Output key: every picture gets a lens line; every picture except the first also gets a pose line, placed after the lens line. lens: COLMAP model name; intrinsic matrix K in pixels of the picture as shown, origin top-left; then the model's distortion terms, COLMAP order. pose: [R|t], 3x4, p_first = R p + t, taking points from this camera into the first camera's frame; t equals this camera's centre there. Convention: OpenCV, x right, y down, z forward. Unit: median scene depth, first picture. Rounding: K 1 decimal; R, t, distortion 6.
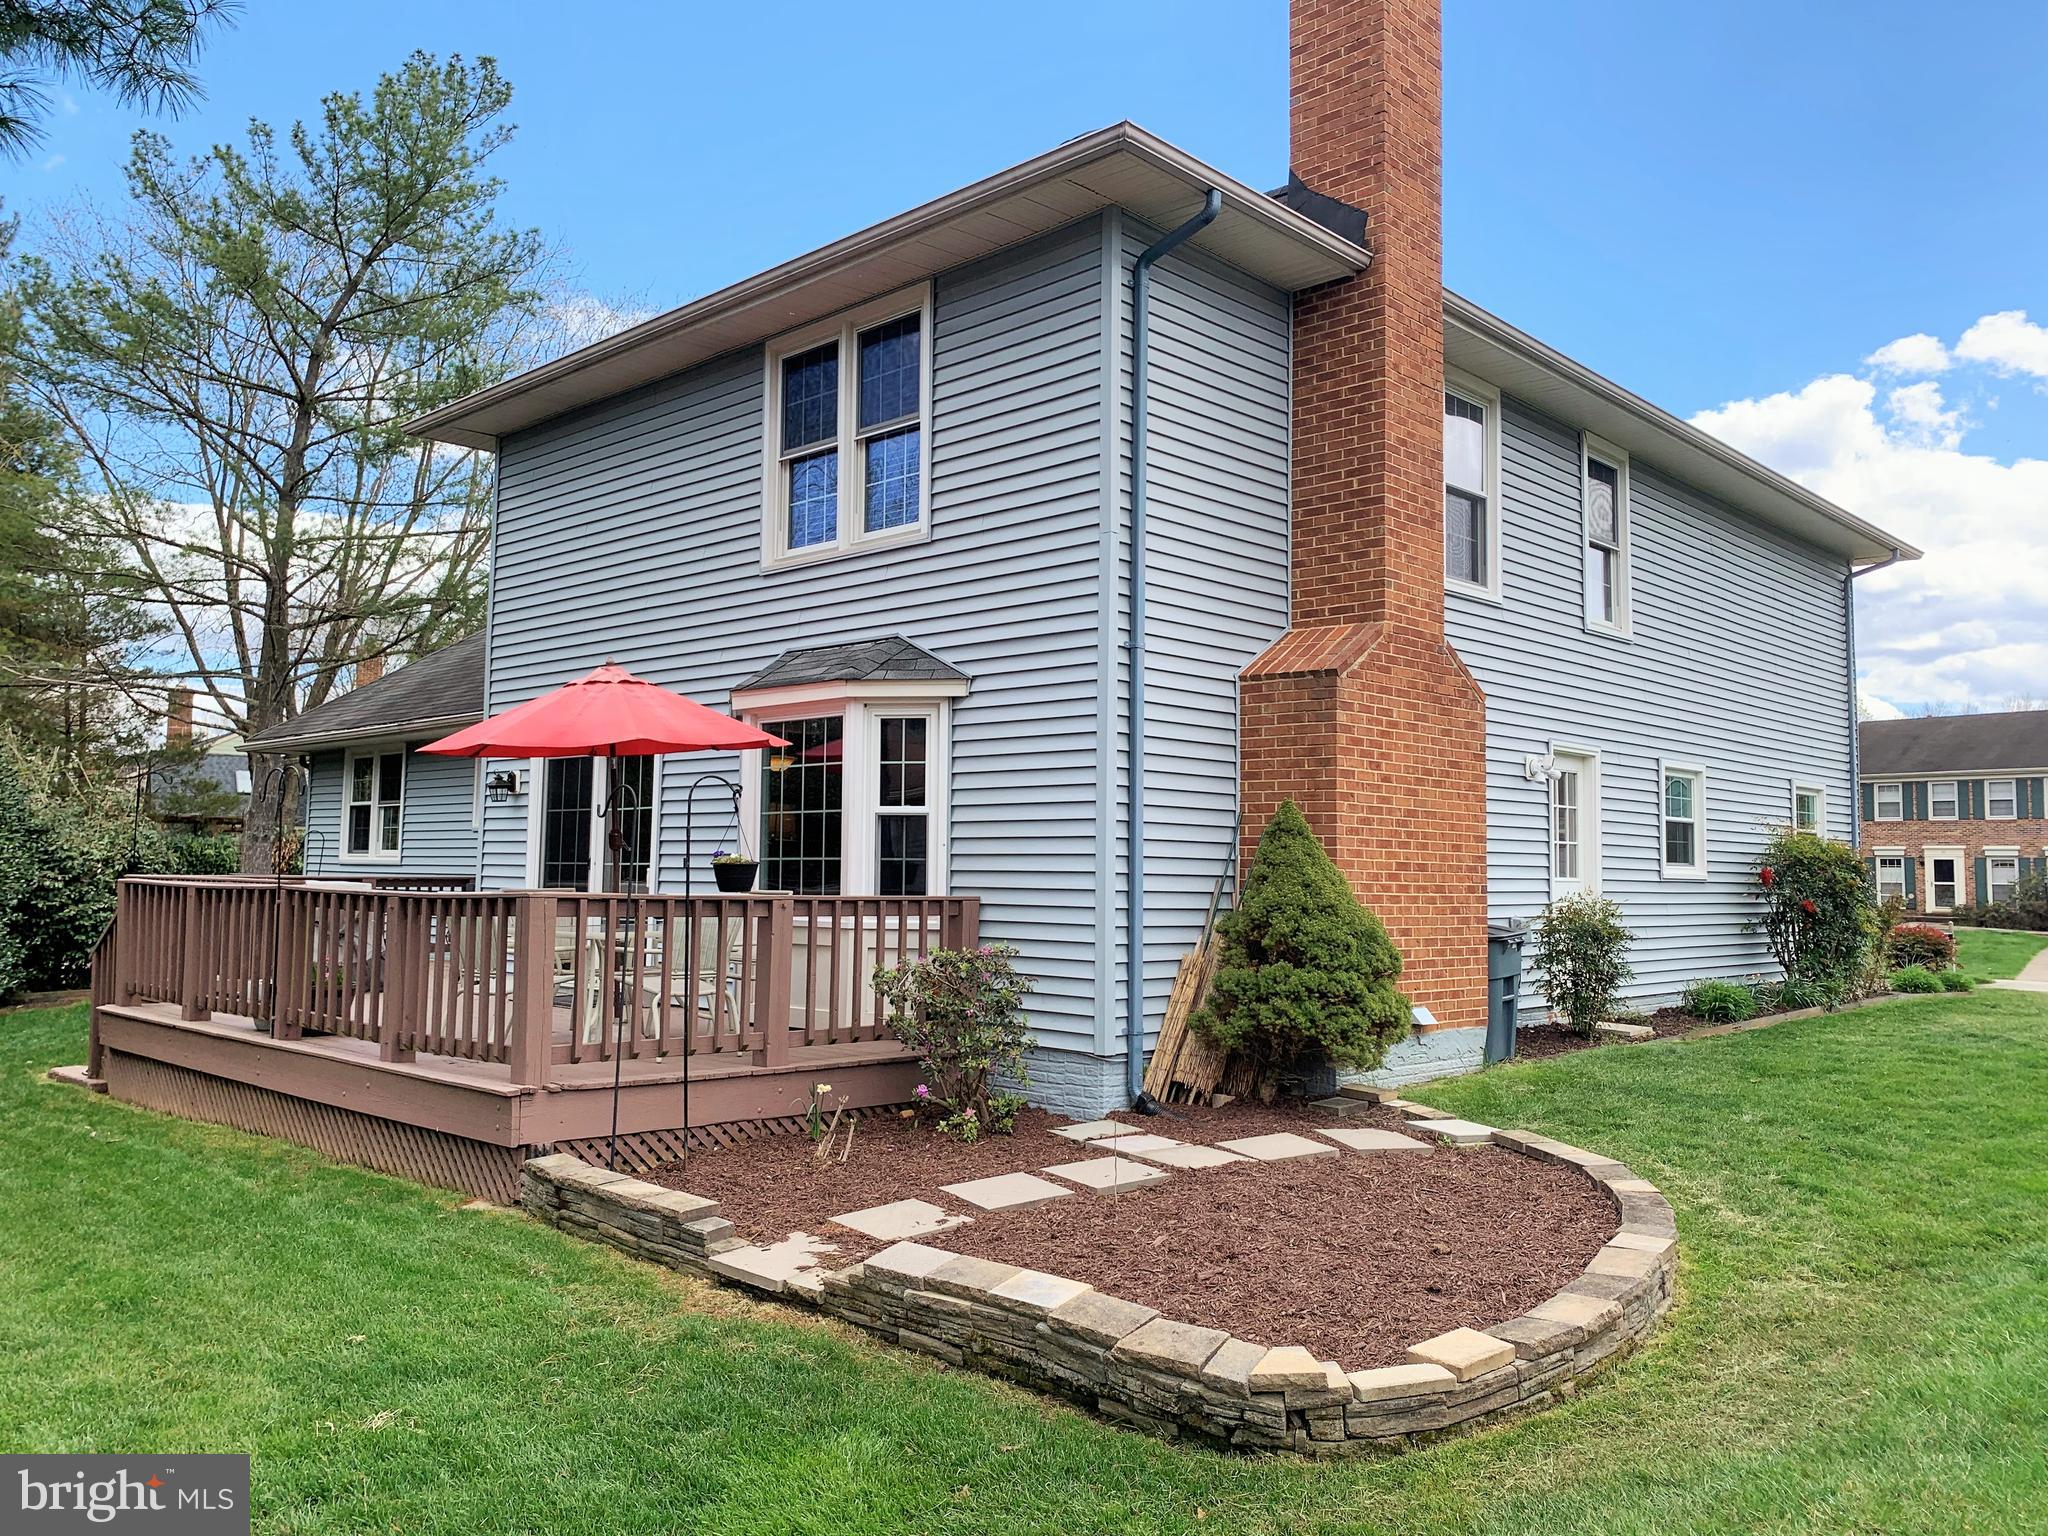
lens RADIAL K [[1560.1, 0, 1021.9], [0, 1560.1, 763.6], [0, 0, 1]] dist [-0.013769, -0.006869]
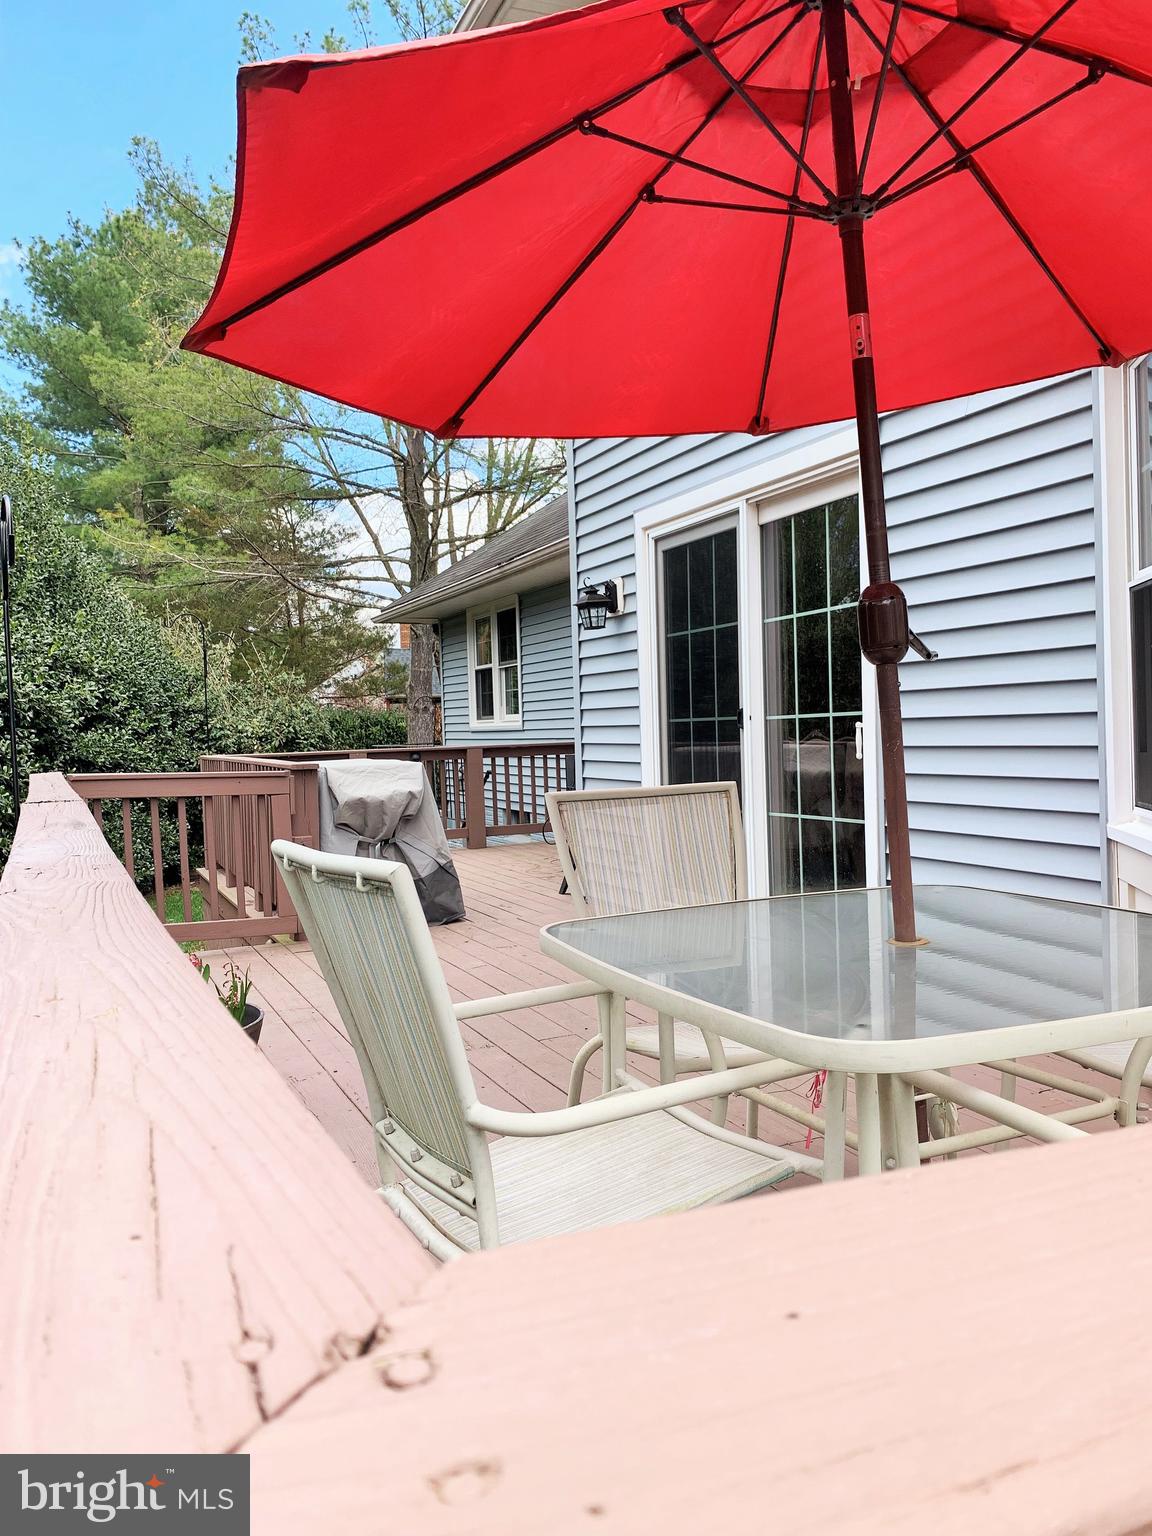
lens RADIAL K [[1170.1, 0, 576.6], [0, 1170.1, 765.7], [0, 0, 1]] dist [-0.013769, -0.006869]
pose [[0.925547, -0.027785, -0.377612, -0.110349], [0.067573, 0.993415, 0.092528, 0.024287], [0.372555, -0.111155, 0.921329, 0.372982]]
